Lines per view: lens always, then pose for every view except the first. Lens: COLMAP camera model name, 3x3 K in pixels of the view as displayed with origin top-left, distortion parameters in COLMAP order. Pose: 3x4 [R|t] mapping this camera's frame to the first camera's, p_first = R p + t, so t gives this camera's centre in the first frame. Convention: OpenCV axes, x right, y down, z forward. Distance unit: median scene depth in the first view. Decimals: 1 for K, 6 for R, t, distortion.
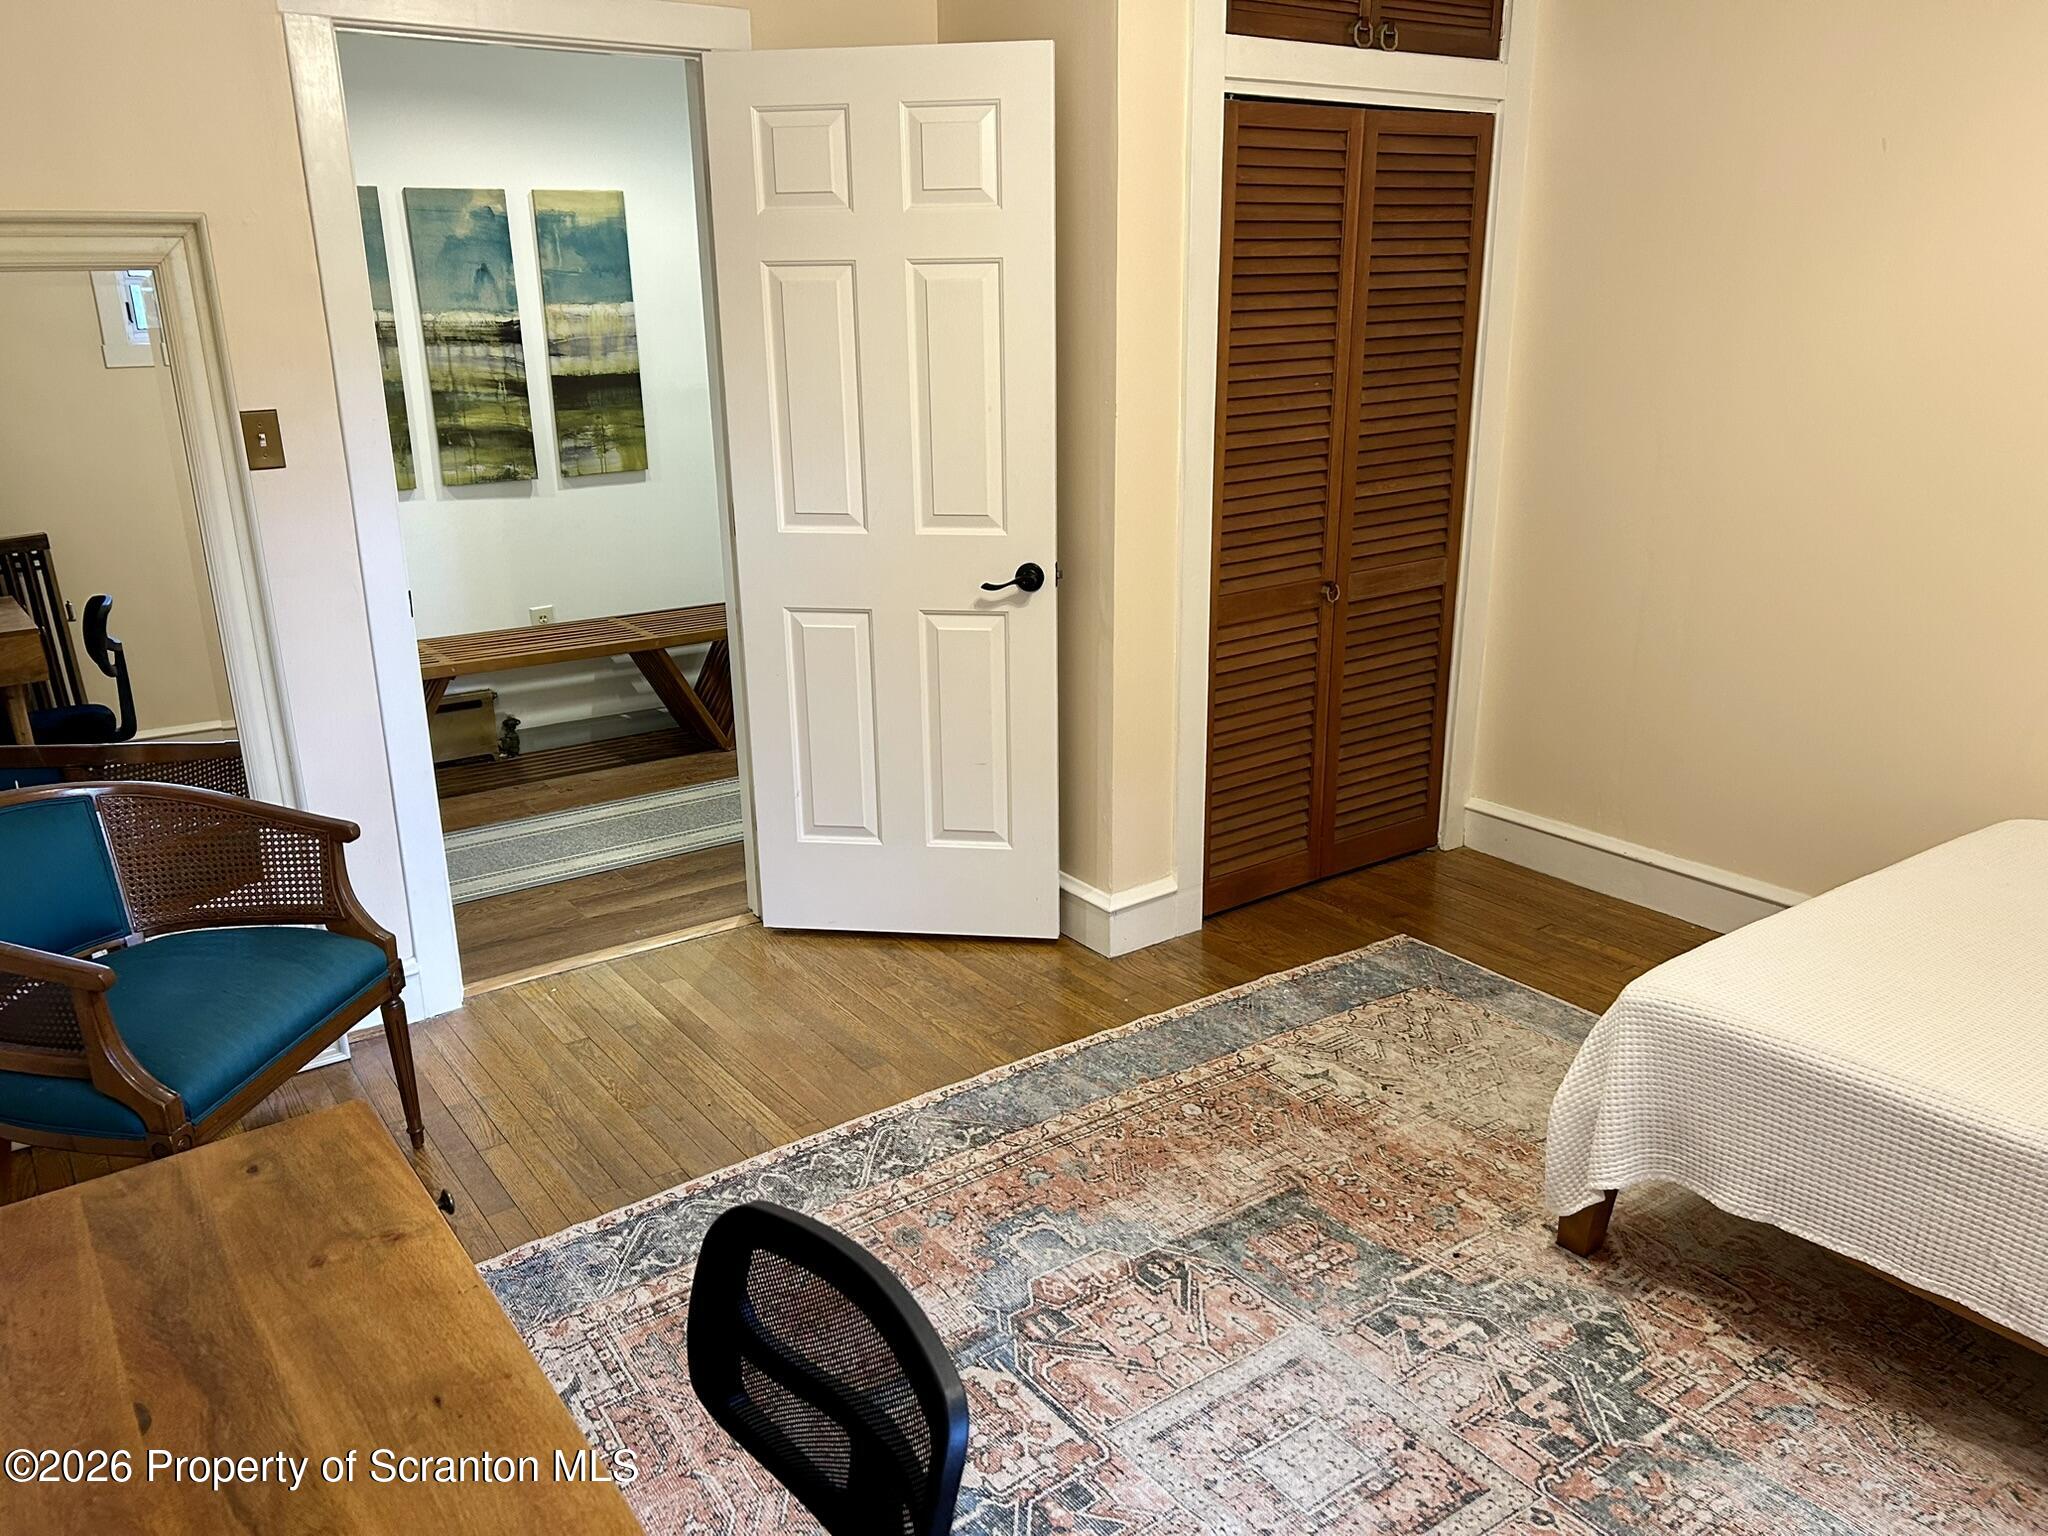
lens RADIAL K [[1562.2, 0, 1024.2], [0, 1562.2, 770.9], [0, 0, 1]] dist [0.050924, -0.019246]
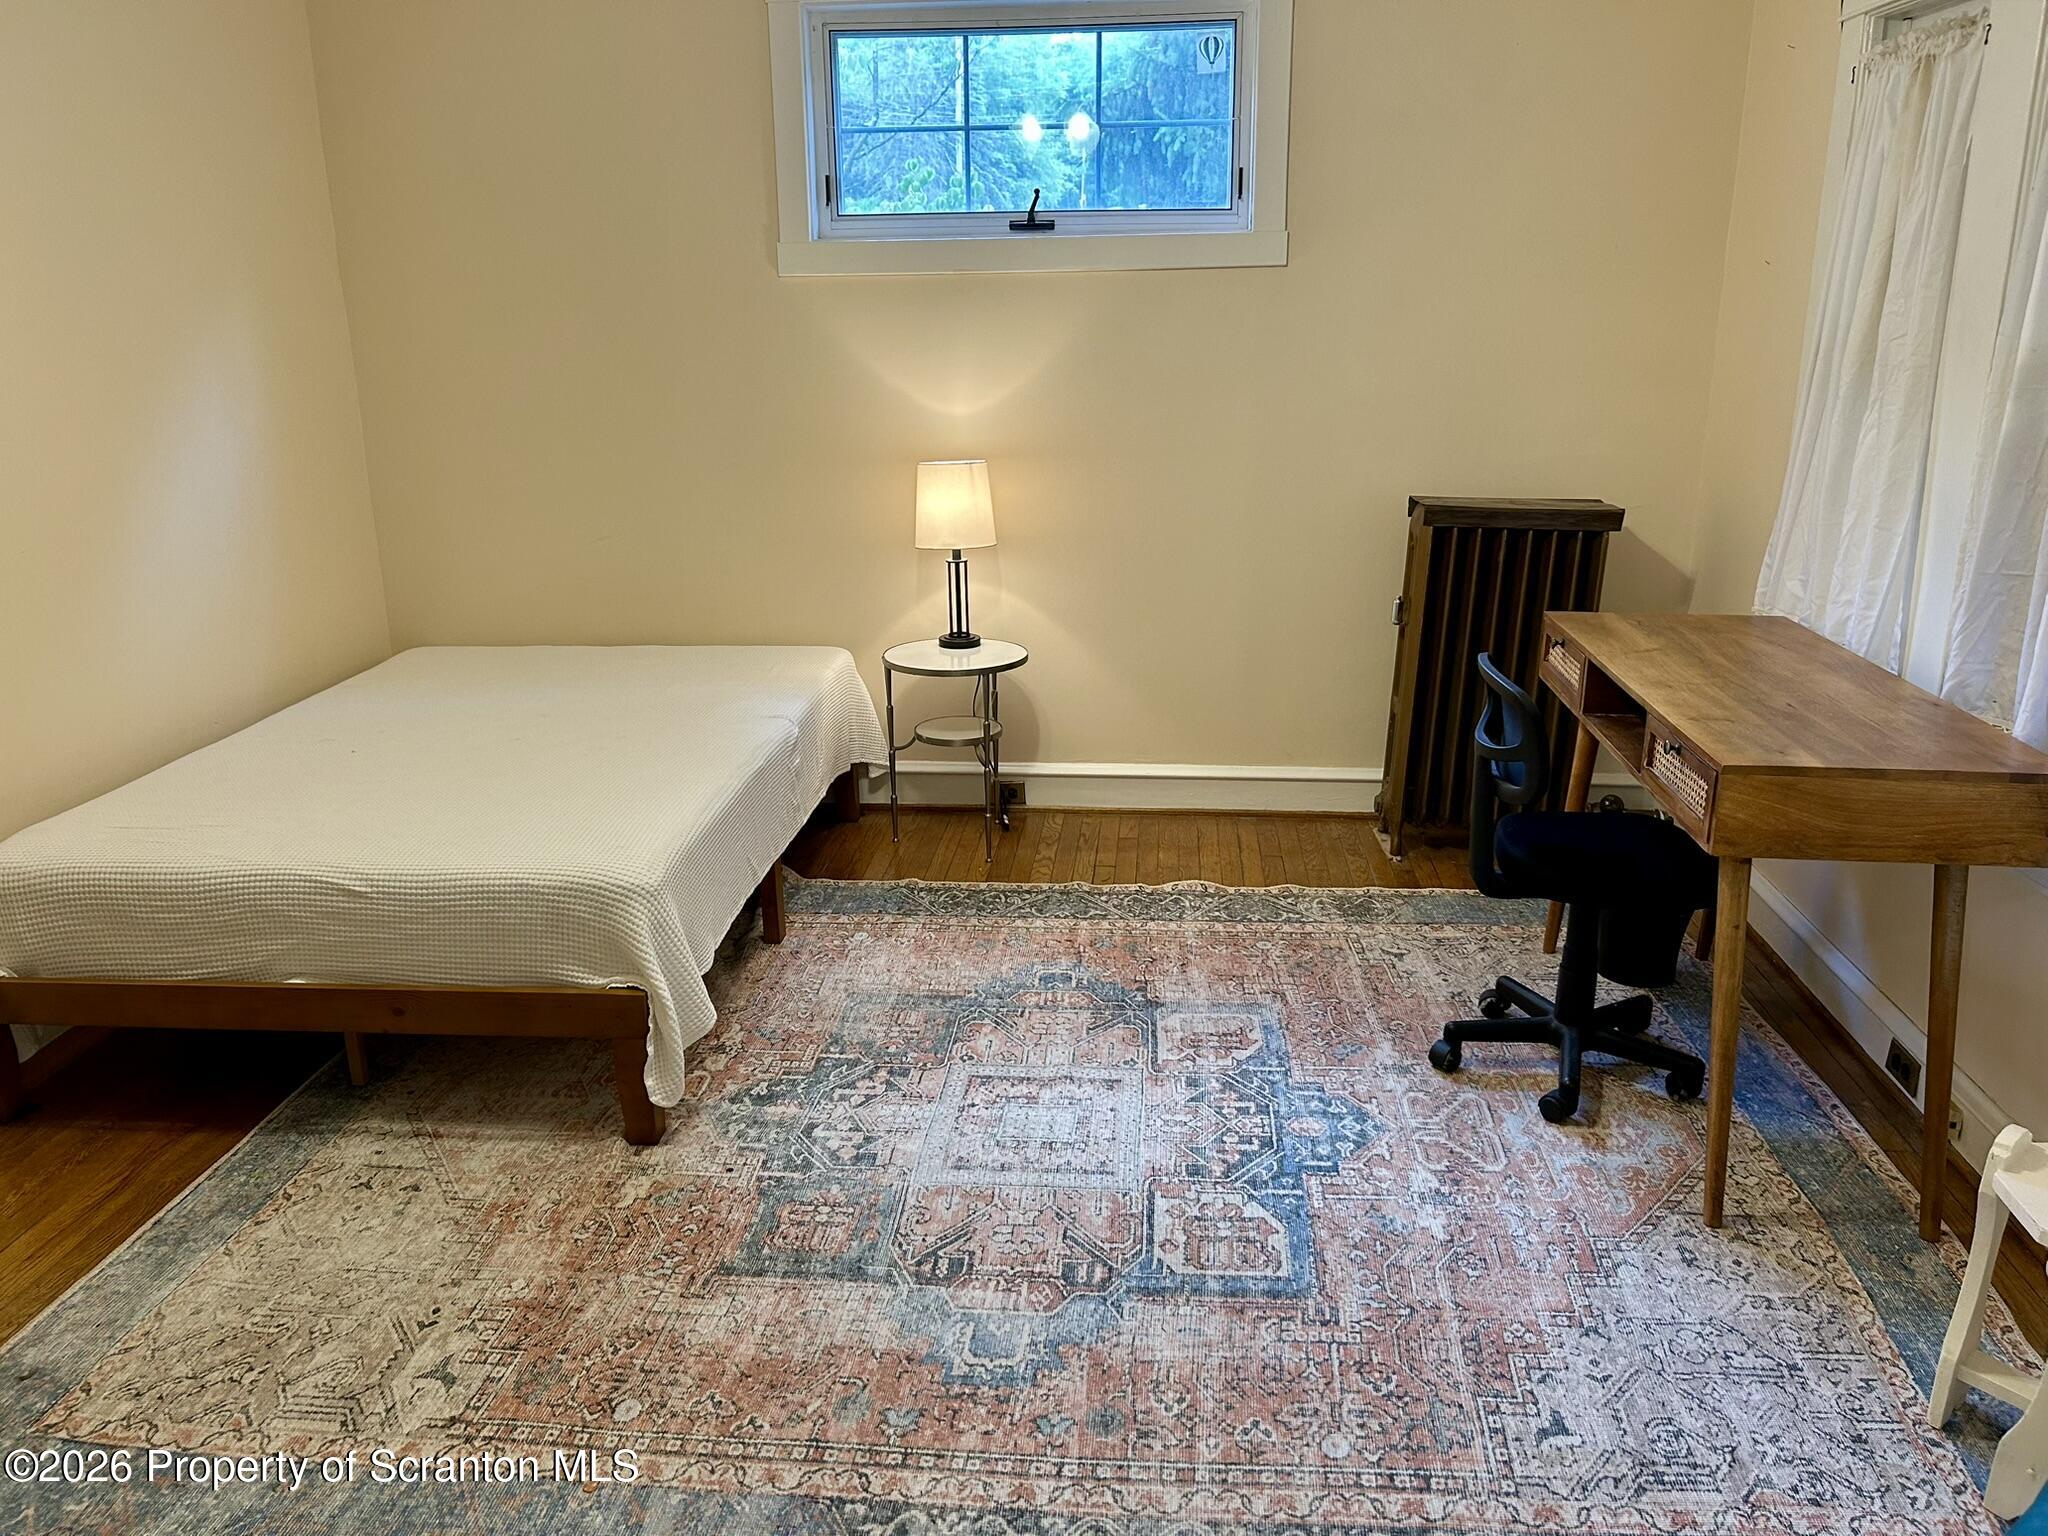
lens RADIAL K [[1562.2, 0, 1026.0], [0, 1562.2, 769.1], [0, 0, 1]] dist [0.050924, -0.019246]
pose [[-0.758559, -0.158779, 0.631963, -0.545487], [0.217238, 0.852747, 0.475005, -0.417399], [-0.614326, 0.497606, -0.612366, 1.471317]]
